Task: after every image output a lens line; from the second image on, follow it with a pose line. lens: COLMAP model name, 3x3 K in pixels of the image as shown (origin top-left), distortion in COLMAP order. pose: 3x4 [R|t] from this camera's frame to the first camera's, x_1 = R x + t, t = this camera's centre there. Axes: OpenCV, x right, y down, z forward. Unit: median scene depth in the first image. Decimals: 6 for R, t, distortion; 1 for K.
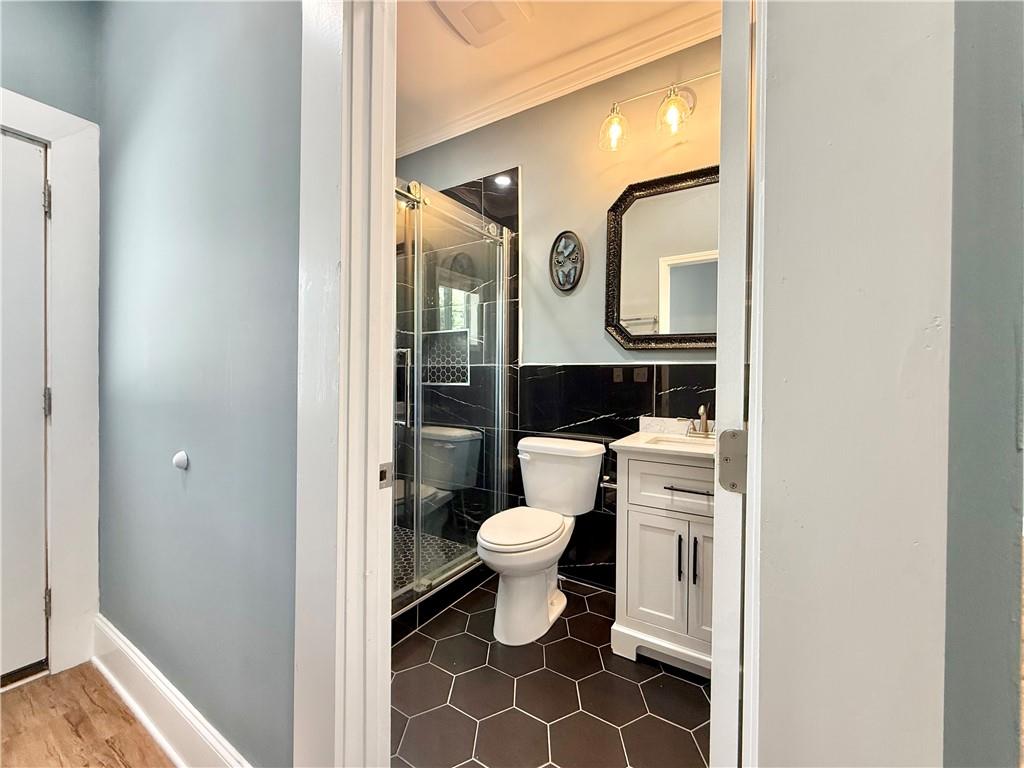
lens RADIAL K [[409.5, 0, 508.7], [0, 409.5, 382.5], [0, 0, 1]] dist [0.001230, -0.000403]
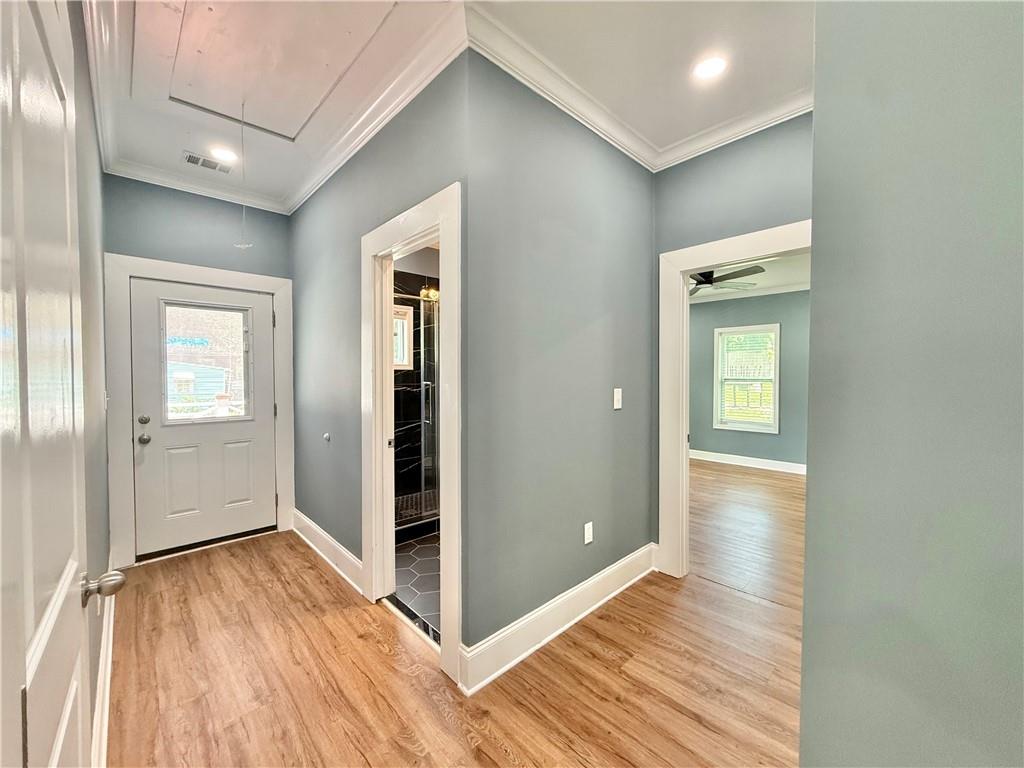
lens RADIAL K [[409.5, 0, 508.7], [0, 409.5, 382.5], [0, 0, 1]] dist [0.001230, -0.000403]
pose [[0.967217, -0.004687, -0.253909, 0.660808], [0.008421, 0.999872, 0.013625, -0.120008], [0.253812, -0.015316, 0.967132, -0.820624]]
